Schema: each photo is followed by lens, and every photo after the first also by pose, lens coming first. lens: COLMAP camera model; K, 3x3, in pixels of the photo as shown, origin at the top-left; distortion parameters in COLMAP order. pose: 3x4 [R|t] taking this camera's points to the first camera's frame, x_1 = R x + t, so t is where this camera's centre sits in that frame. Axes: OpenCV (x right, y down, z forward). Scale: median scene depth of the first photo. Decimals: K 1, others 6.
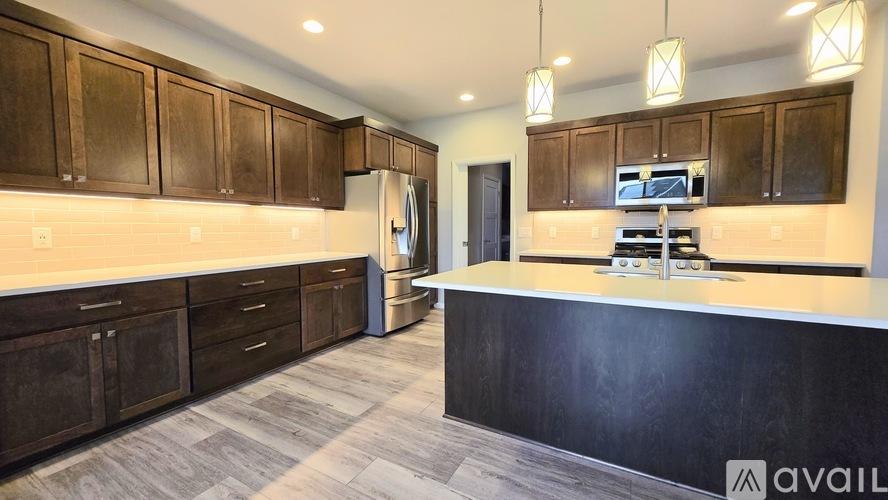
lens RADIAL K [[348.0, 0, 440.6], [0, 348.0, 247.3], [0, 0, 1]] dist [-0.001173, -0.000272]
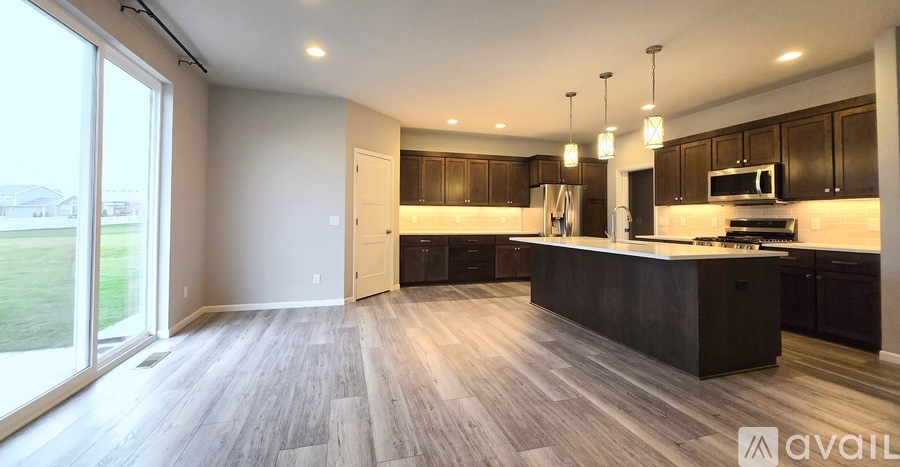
lens RADIAL K [[354.6, 0, 445.7], [0, 354.6, 213.0], [0, 0, 1]] dist [0.000620, 0.000066]
pose [[0.714199, -0.002892, -0.699937, 0.808301], [-0.047367, 0.997499, -0.052454, 0.041866], [0.698338, 0.070616, 0.712276, -0.677998]]
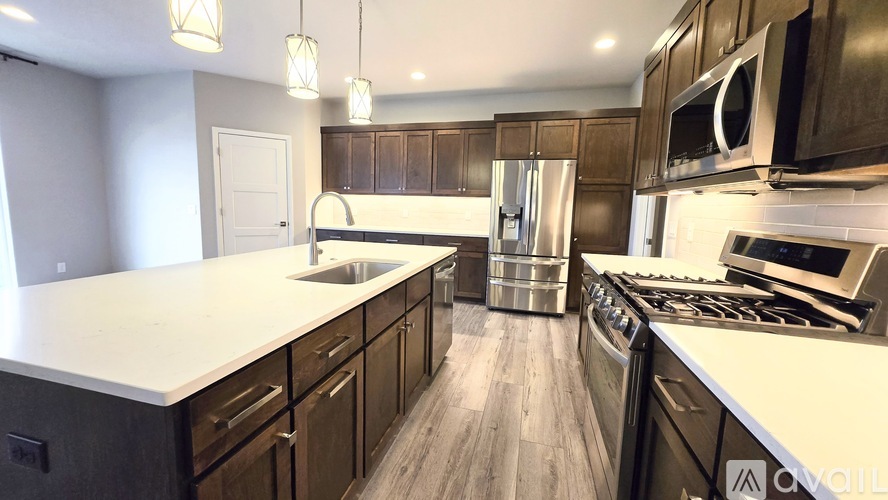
lens RADIAL K [[348.0, 0, 440.6], [0, 348.0, 247.3], [0, 0, 1]] dist [-0.001173, -0.000272]
pose [[0.241744, 0.124930, -0.962264, 1.007673], [-0.083367, 0.990685, 0.107676, -0.061850], [0.966752, 0.054192, 0.249907, 0.645574]]
